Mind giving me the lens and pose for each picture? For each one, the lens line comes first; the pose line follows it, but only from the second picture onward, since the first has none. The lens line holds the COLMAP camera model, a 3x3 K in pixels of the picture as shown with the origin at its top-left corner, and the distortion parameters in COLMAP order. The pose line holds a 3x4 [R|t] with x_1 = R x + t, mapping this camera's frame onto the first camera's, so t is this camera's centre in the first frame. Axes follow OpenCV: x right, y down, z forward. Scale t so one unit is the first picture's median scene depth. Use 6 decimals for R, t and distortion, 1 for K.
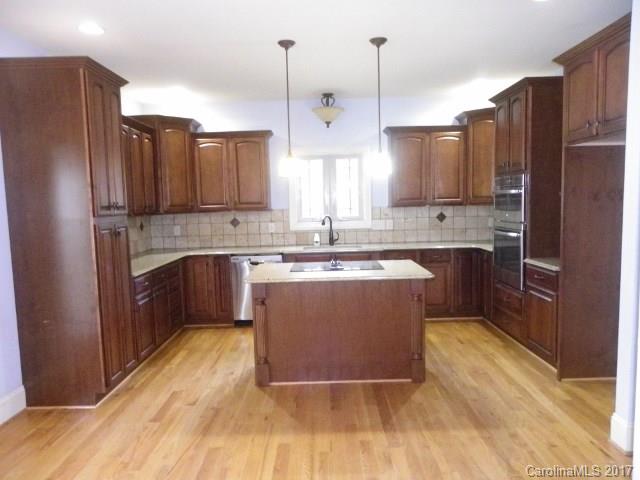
lens RADIAL K [[492.2, 0, 321.3], [0, 492.2, 248.5], [0, 0, 1]] dist [-0.009023, -0.003868]
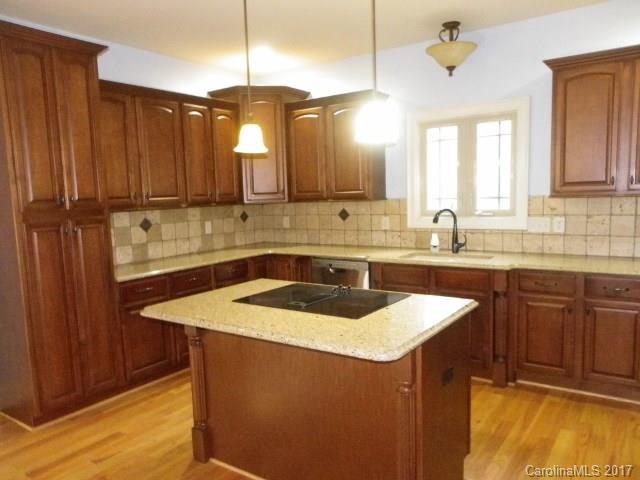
lens RADIAL K [[492.2, 0, 321.3], [0, 492.2, 248.5], [0, 0, 1]] dist [-0.009023, -0.003868]
pose [[0.823565, 0.066900, -0.563263, 0.266098], [-0.047016, 0.997654, 0.049751, -0.039749], [0.565270, -0.014491, 0.824779, 0.364829]]
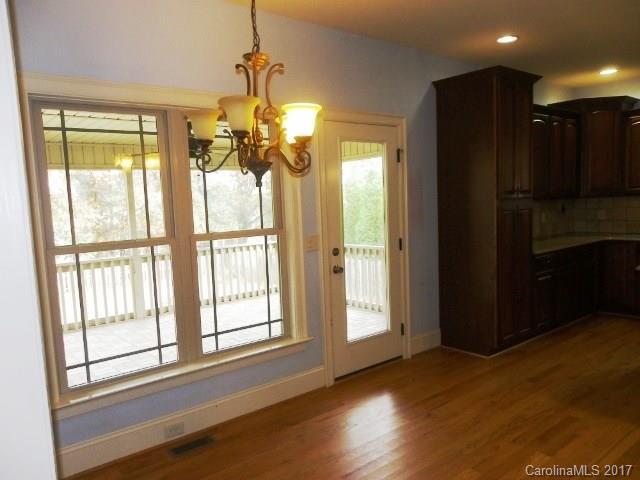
lens RADIAL K [[492.2, 0, 321.3], [0, 492.2, 248.5], [0, 0, 1]] dist [-0.009023, -0.003868]
pose [[0.638729, 0.080894, -0.765168, 0.112104], [-0.053813, 0.996719, 0.060452, 0.002410], [0.767548, 0.002564, 0.640987, -0.056063]]
